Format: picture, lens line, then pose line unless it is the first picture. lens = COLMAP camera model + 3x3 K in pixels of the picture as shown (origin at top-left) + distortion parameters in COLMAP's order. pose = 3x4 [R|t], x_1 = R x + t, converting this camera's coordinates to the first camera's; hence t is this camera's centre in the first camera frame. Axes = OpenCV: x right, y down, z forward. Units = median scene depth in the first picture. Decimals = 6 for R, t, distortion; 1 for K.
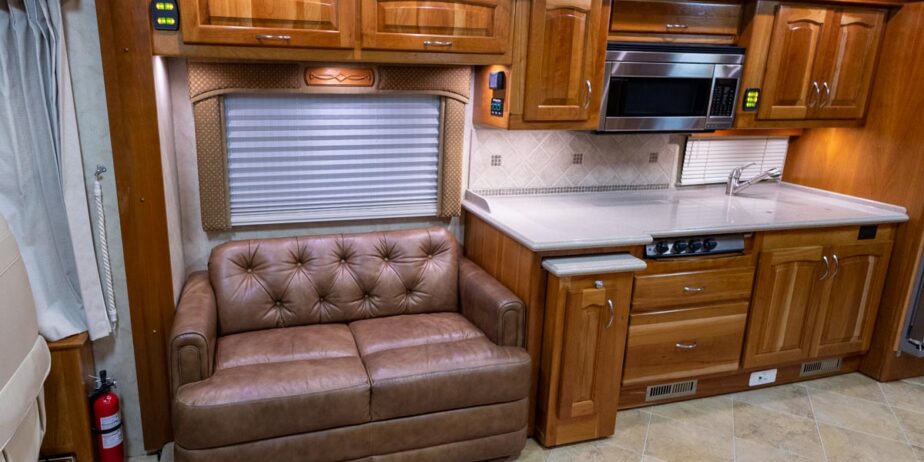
lens RADIAL K [[554.0, 0, 414.3], [0, 554.0, 210.5], [0, 0, 1]] dist [0.022312, -0.002373]
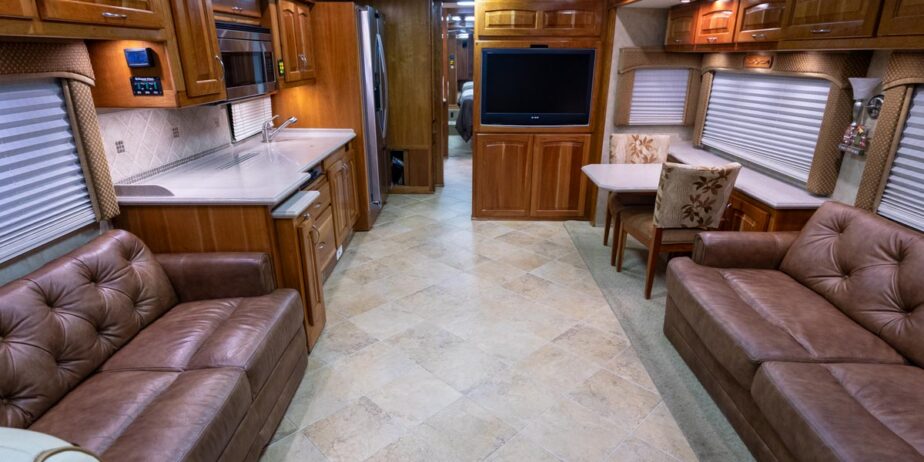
lens RADIAL K [[497.0, 0, 462.0], [0, 497.0, 231.0], [0, 0, 1]] dist [0.022855, -0.001256]
pose [[0.291576, -0.340660, 0.893831, -0.514946], [0.233300, 0.931542, 0.278928, -0.064067], [-0.927661, 0.127202, 0.351091, 0.206050]]
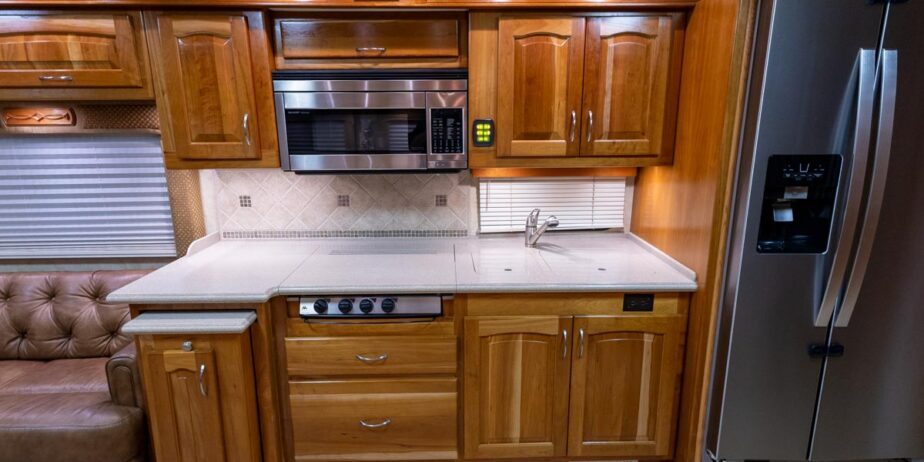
lens RADIAL K [[497.0, 0, 462.0], [0, 497.0, 231.0], [0, 0, 1]] dist [0.022855, -0.001256]
pose [[0.965509, 0.029976, -0.258639, 0.777130], [-0.035311, 0.999248, -0.016002, -0.040951], [0.257965, 0.024583, 0.965841, 0.286048]]
